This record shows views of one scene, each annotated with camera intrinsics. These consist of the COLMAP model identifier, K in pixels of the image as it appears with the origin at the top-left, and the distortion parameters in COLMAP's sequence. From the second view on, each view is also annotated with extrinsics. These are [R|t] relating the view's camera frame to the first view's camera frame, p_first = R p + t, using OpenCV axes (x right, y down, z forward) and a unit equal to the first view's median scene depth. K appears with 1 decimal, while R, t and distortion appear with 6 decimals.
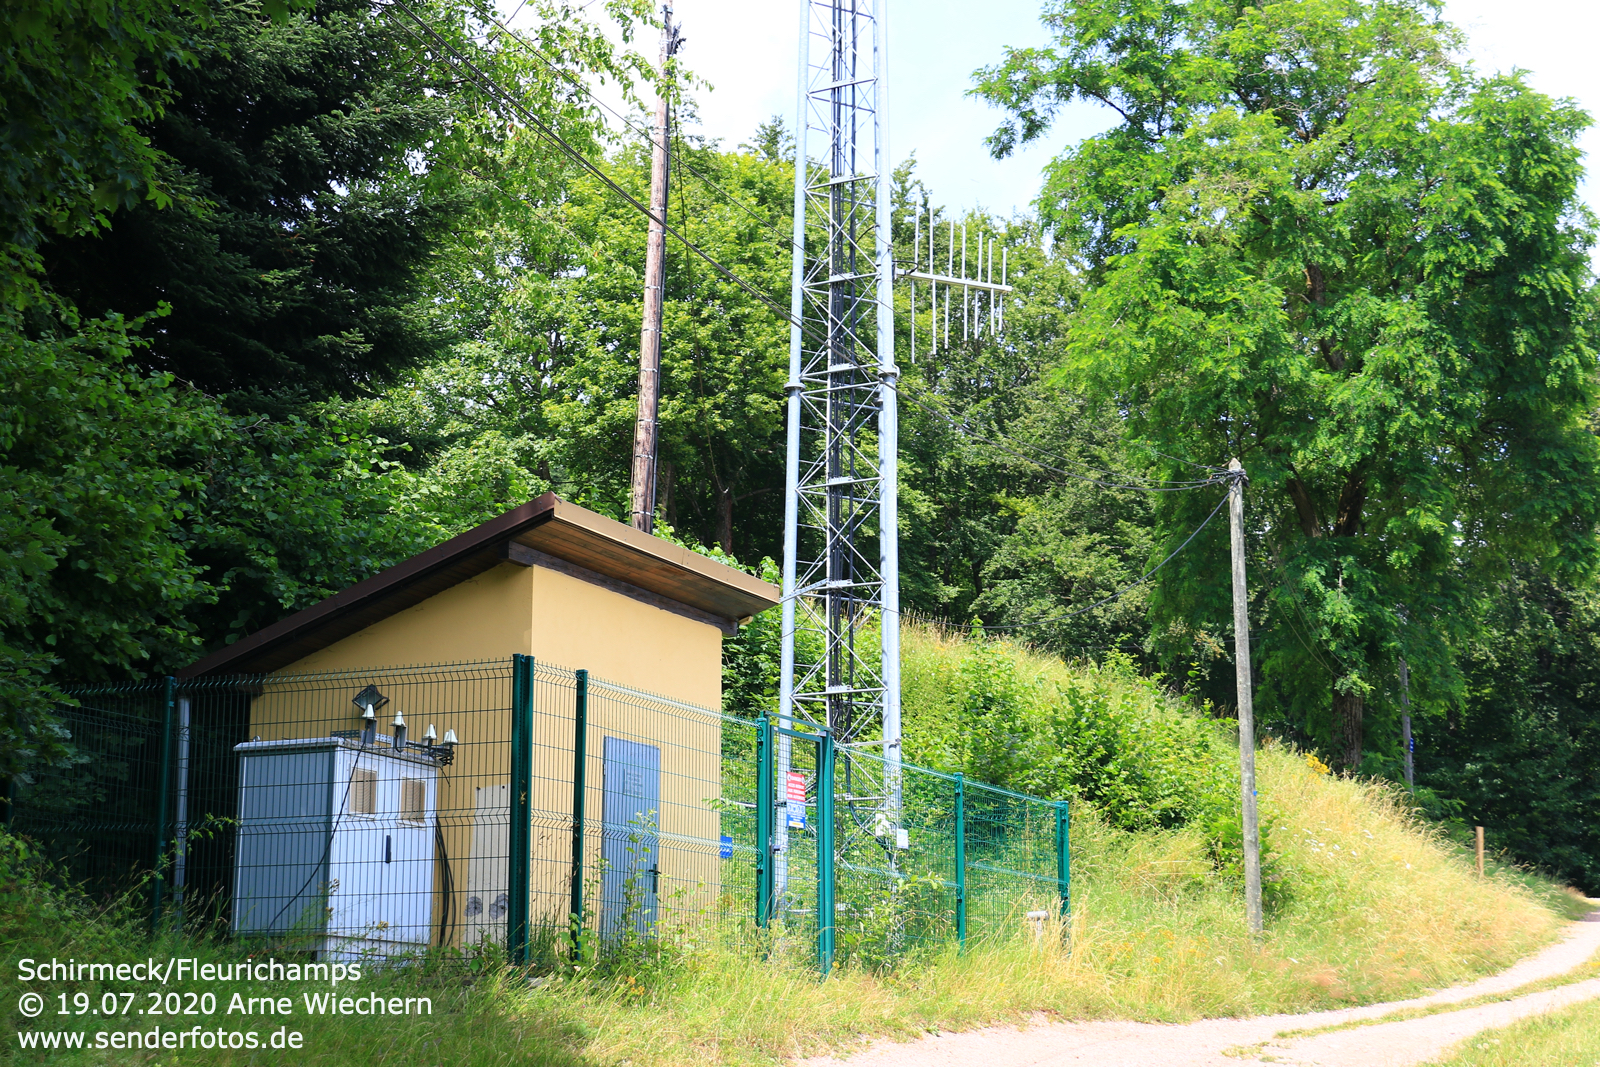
lens RADIAL K [[2302.8, 0, 800.0], [0, 2302.8, 533.5], [0, 0, 1]] dist [-0.018969, -0.052462]
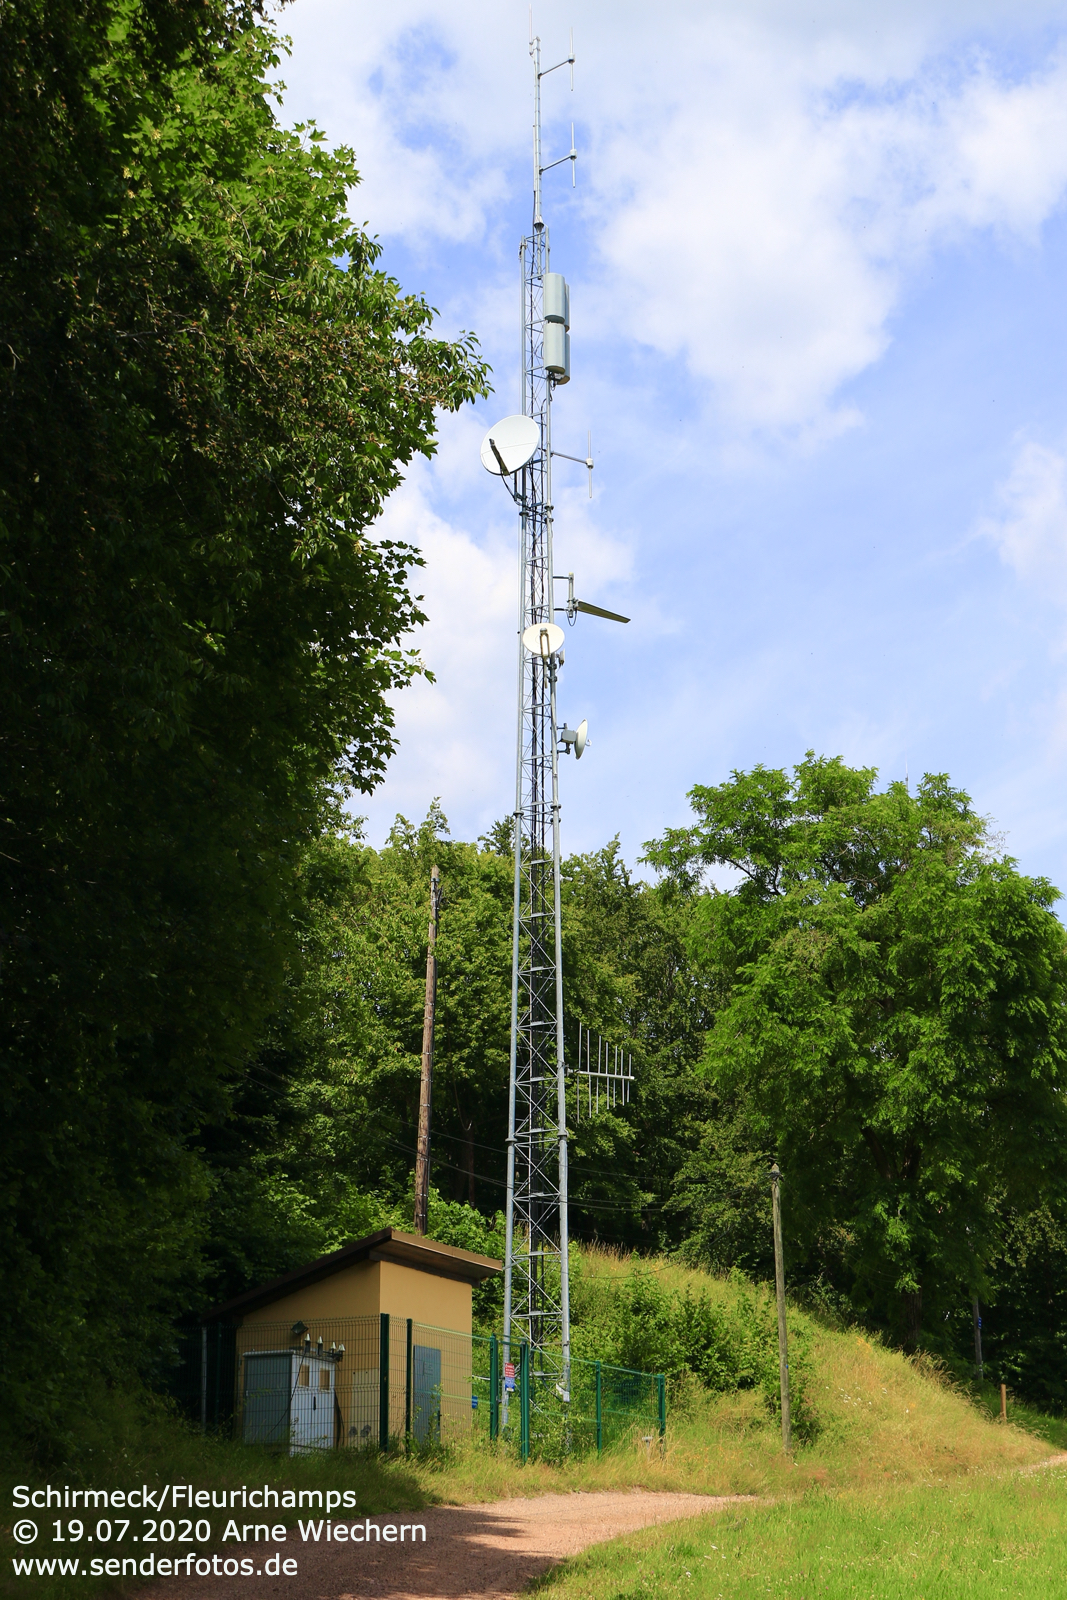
lens RADIAL K [[2302.8, 0, 533.5], [0, 2302.8, 800.0], [0, 0, 1]] dist [-0.018969, -0.052462]
pose [[0.999954, -0.009410, -0.002077, 0.012450], [0.009083, 0.992361, -0.123036, -0.061955], [0.003219, 0.123011, 0.992400, -0.476515]]
